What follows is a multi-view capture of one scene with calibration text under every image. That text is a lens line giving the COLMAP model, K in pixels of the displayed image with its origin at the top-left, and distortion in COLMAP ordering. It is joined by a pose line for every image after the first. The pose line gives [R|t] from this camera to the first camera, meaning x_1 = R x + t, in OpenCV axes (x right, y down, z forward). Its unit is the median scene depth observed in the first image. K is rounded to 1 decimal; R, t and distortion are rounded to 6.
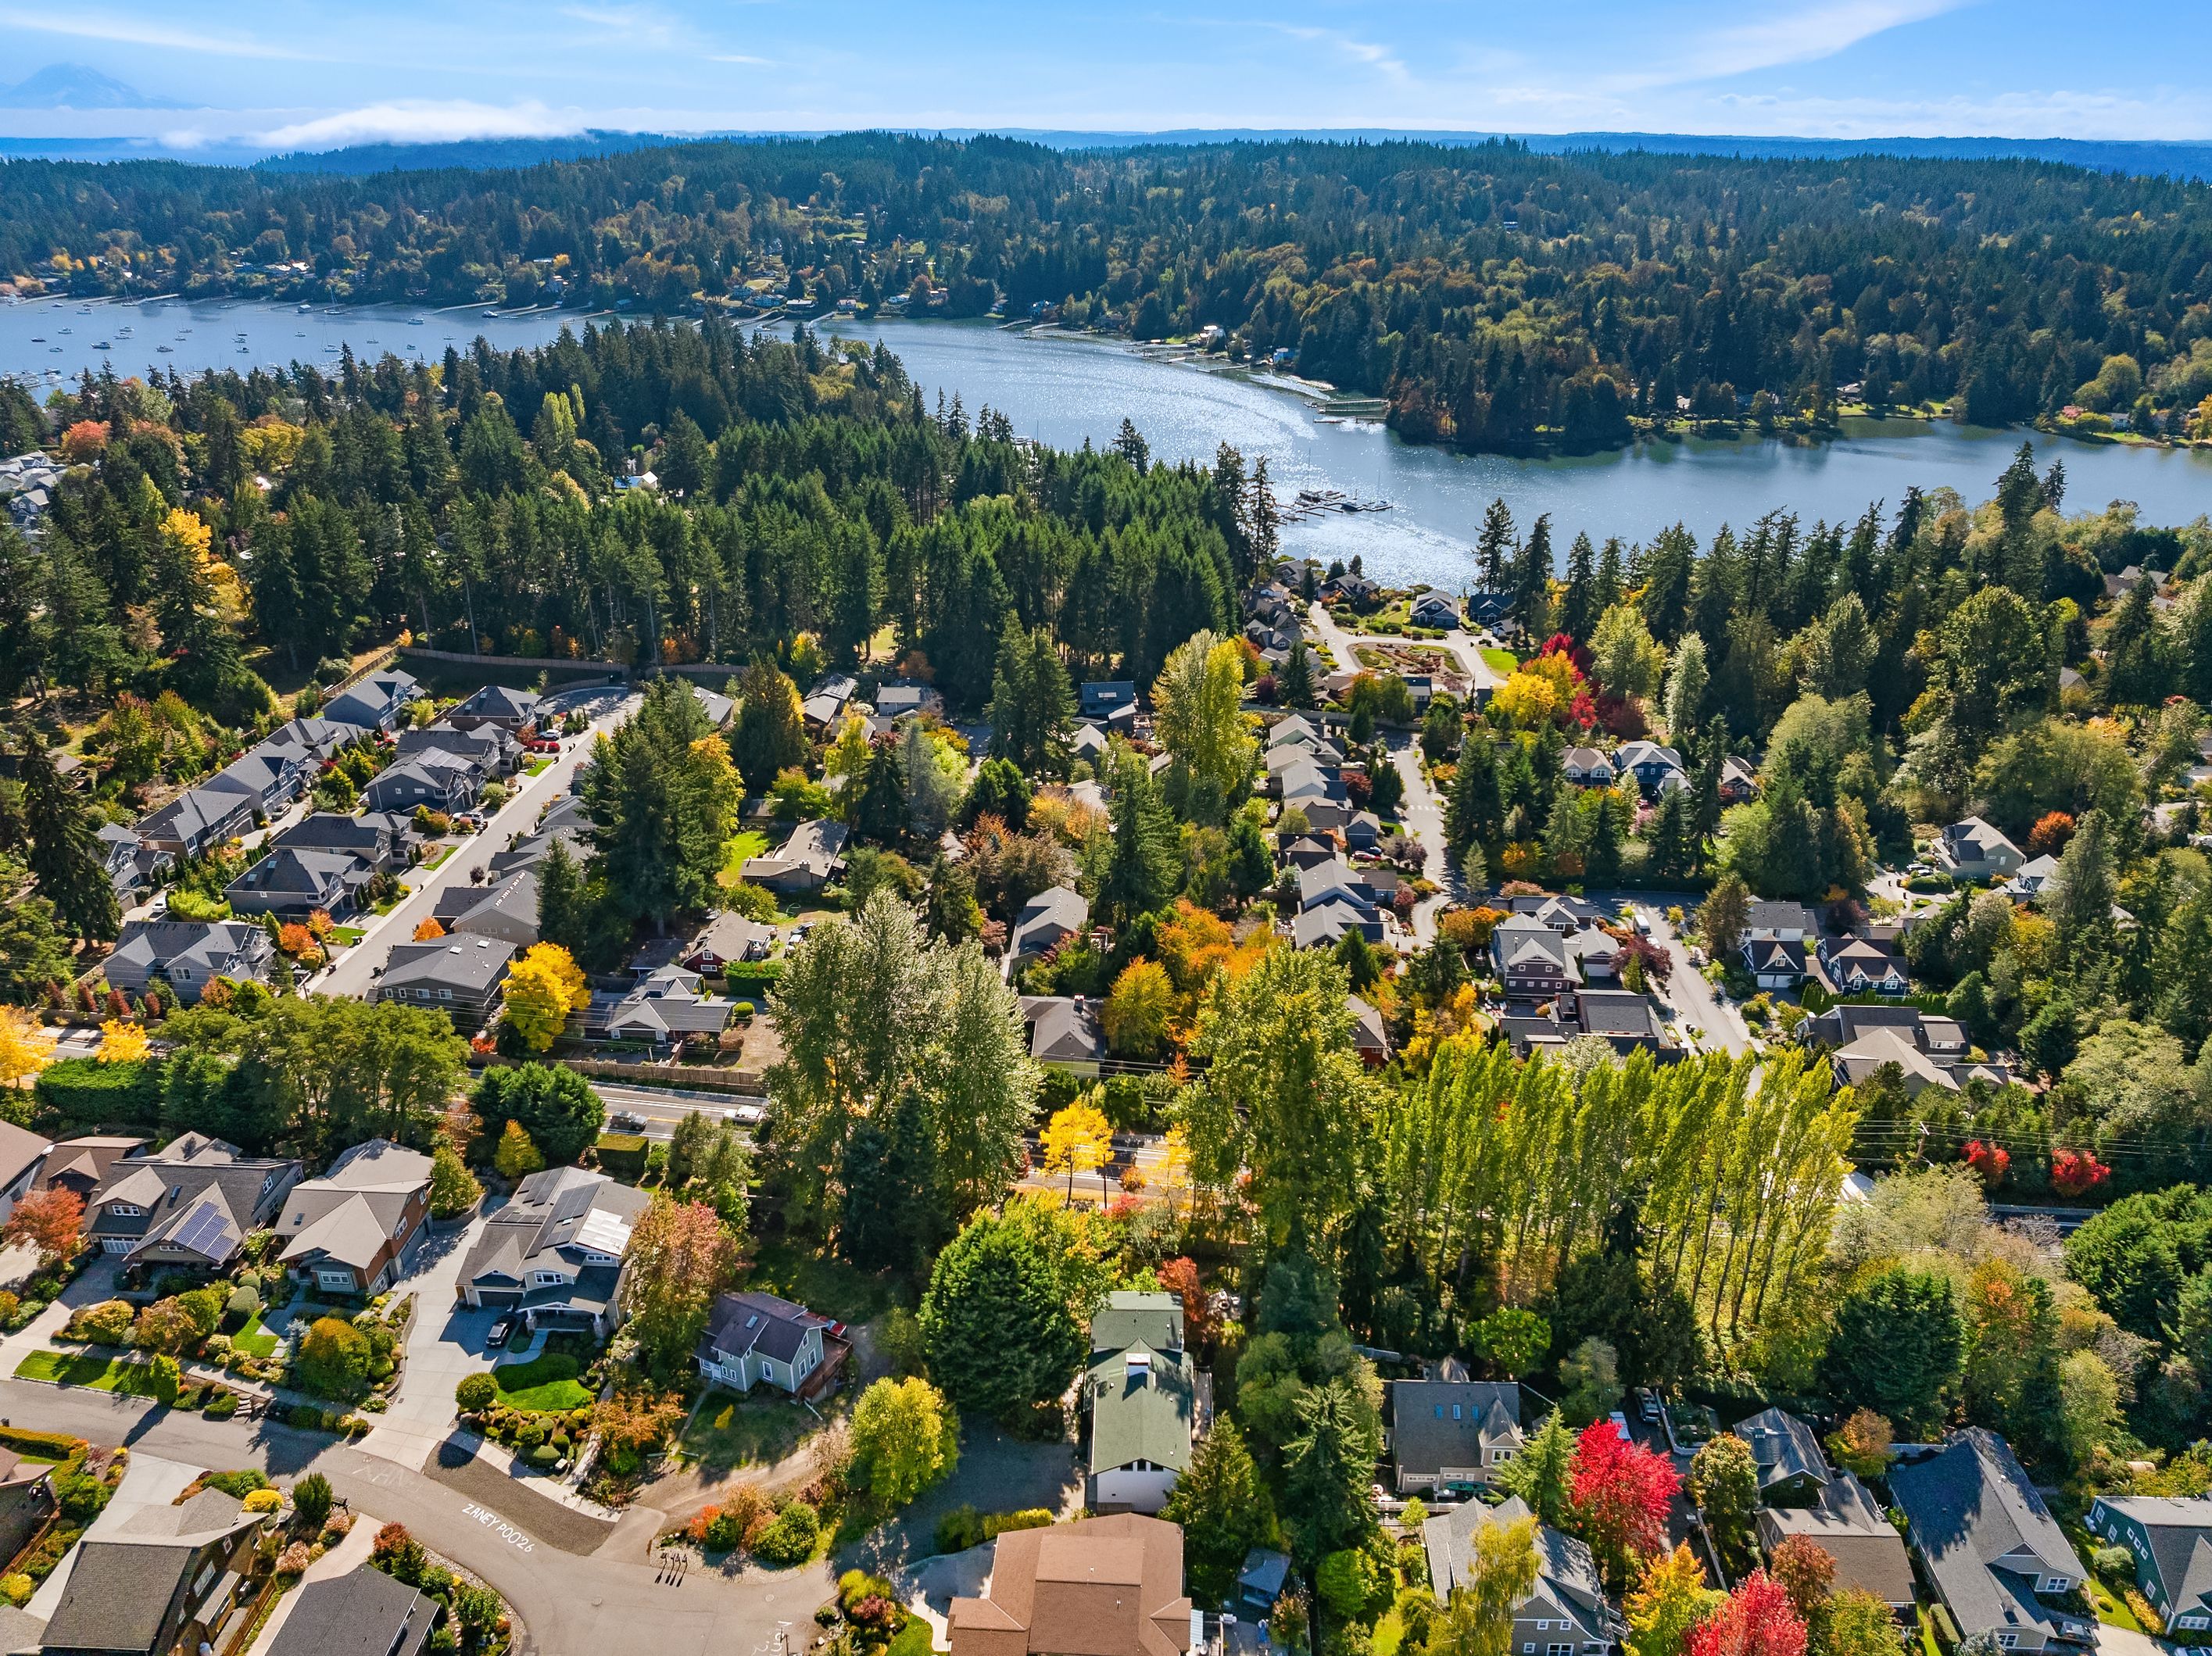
lens RADIAL K [[1574.9, 0, 1088.2], [0, 1574.9, 811.8], [0, 0, 1]] dist [-0.049121, 0.024233]
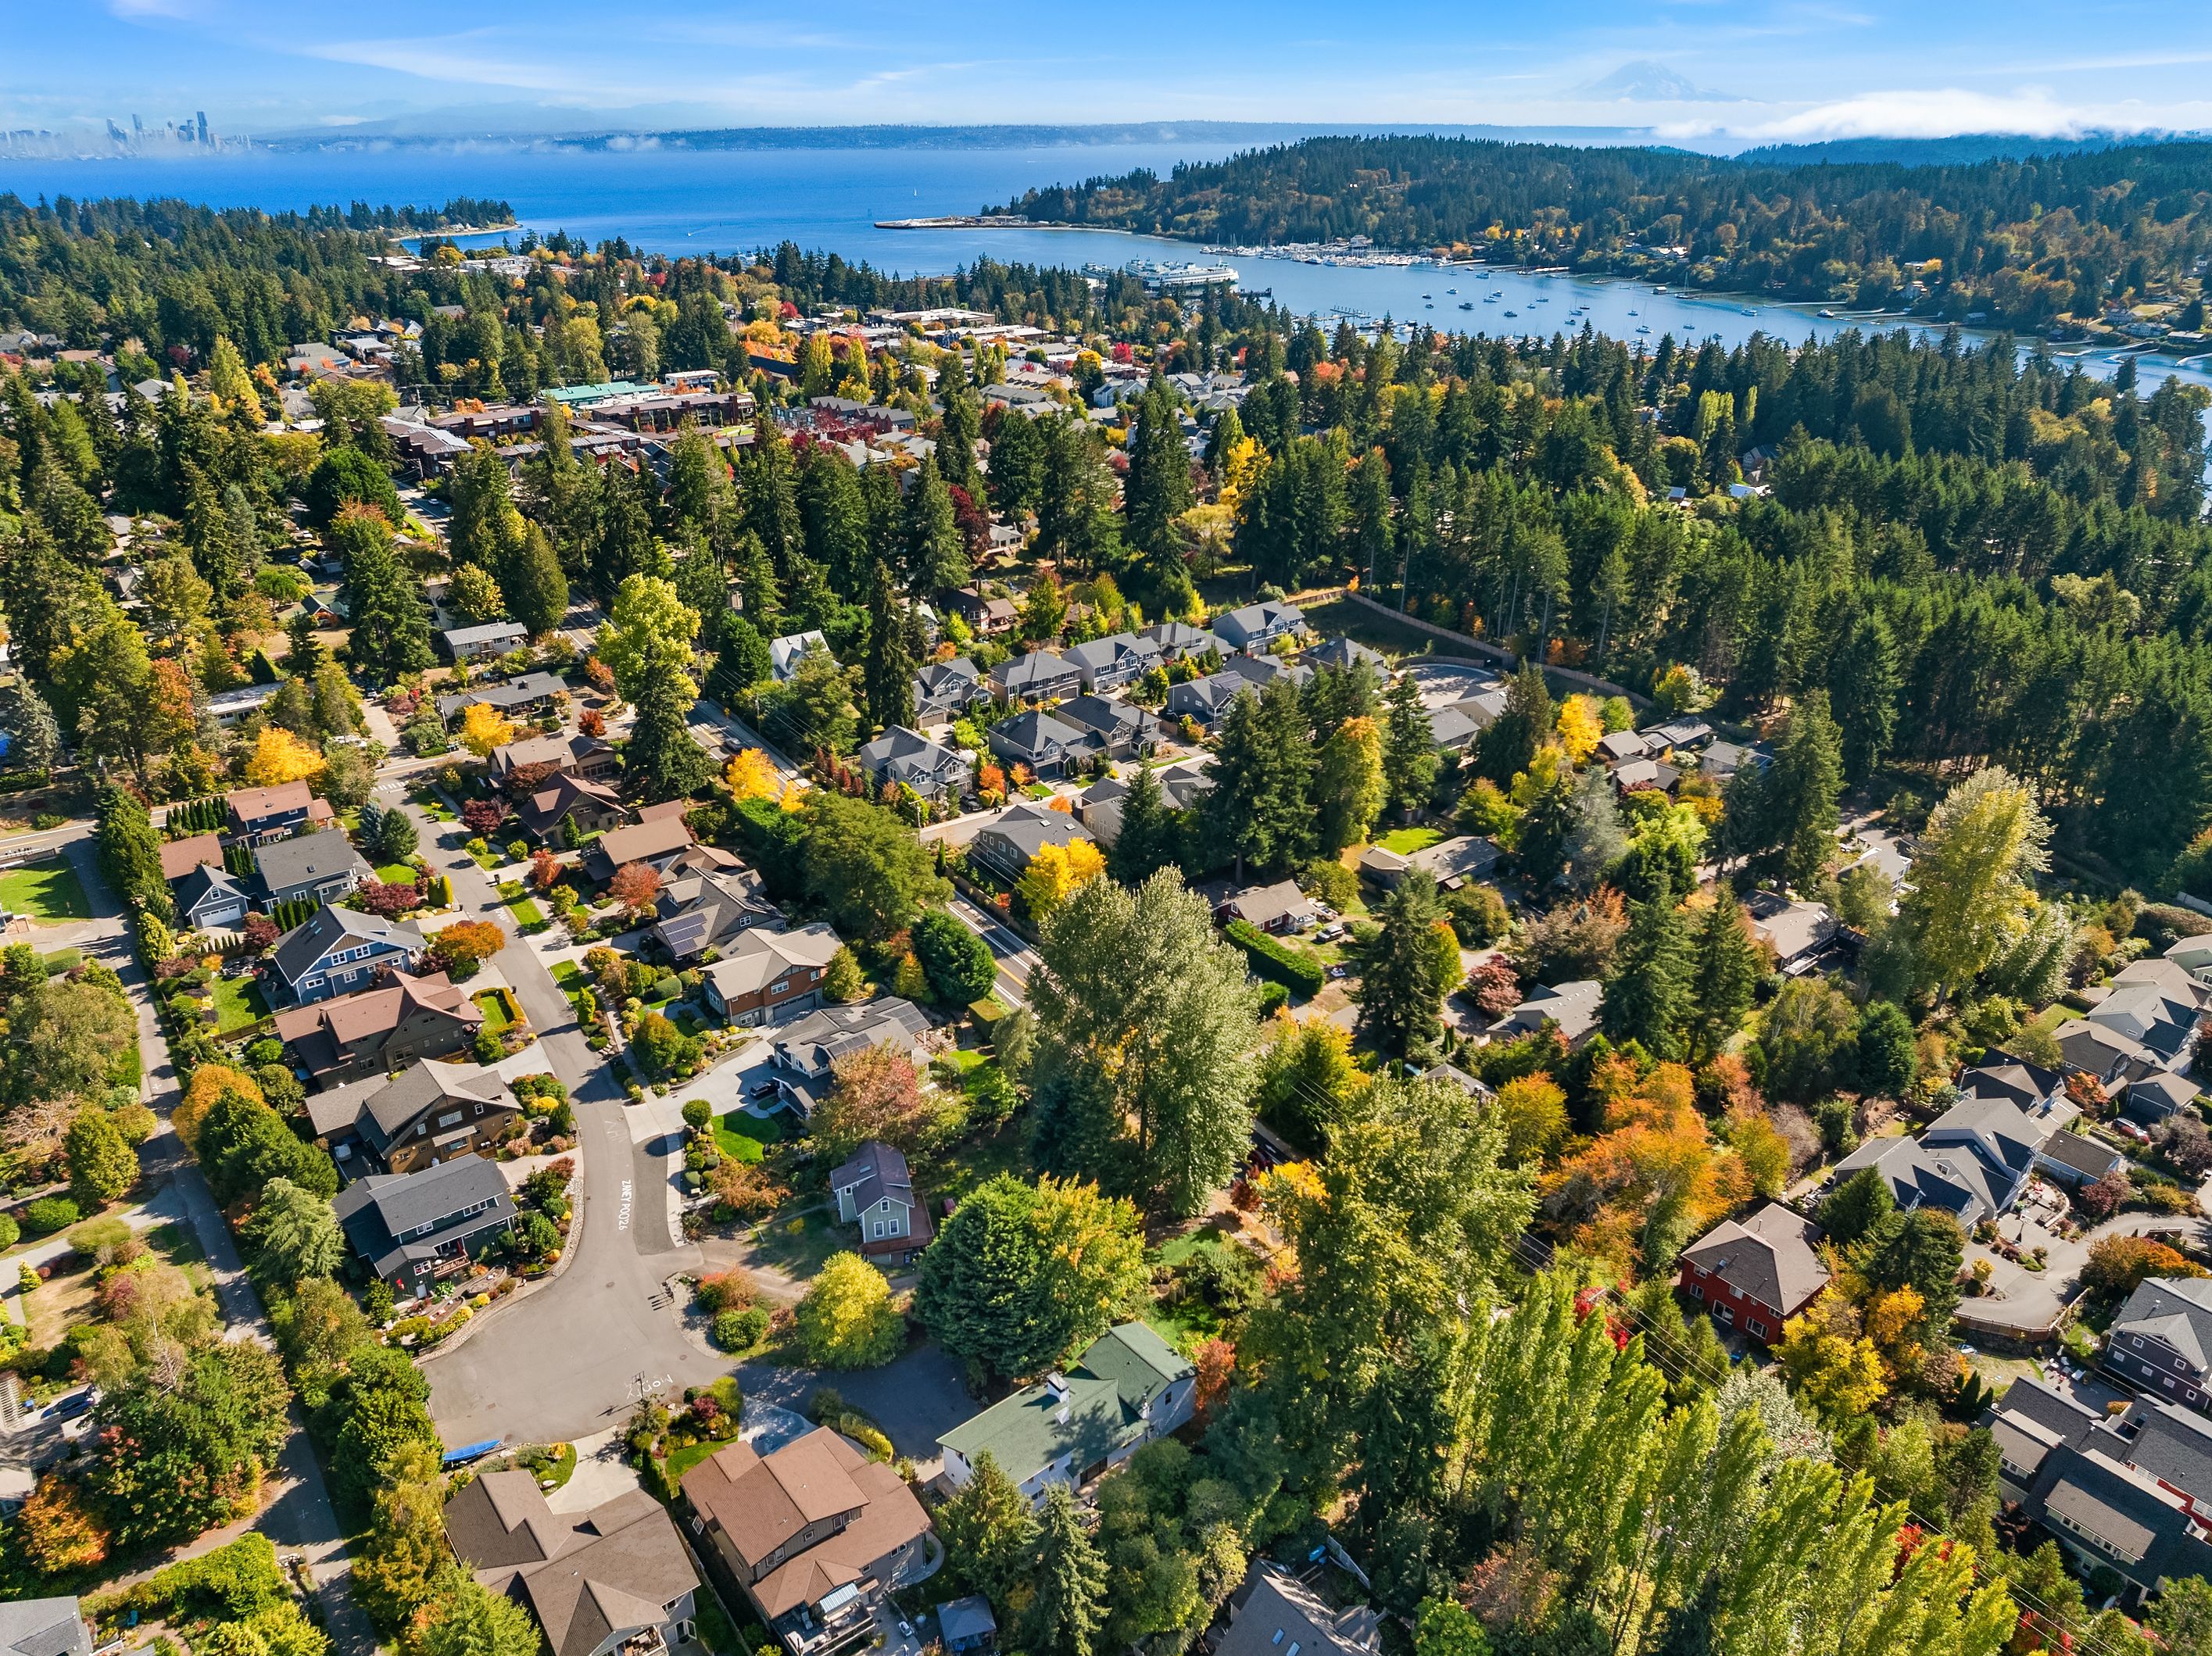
lens RADIAL K [[1574.9, 0, 1088.2], [0, 1574.9, 811.8], [0, 0, 1]] dist [-0.049121, 0.024233]
pose [[0.656081, 0.301477, -0.691859, 0.288958], [-0.298541, 0.945644, 0.128961, -0.054709], [0.693131, 0.121940, 0.710423, 0.132905]]
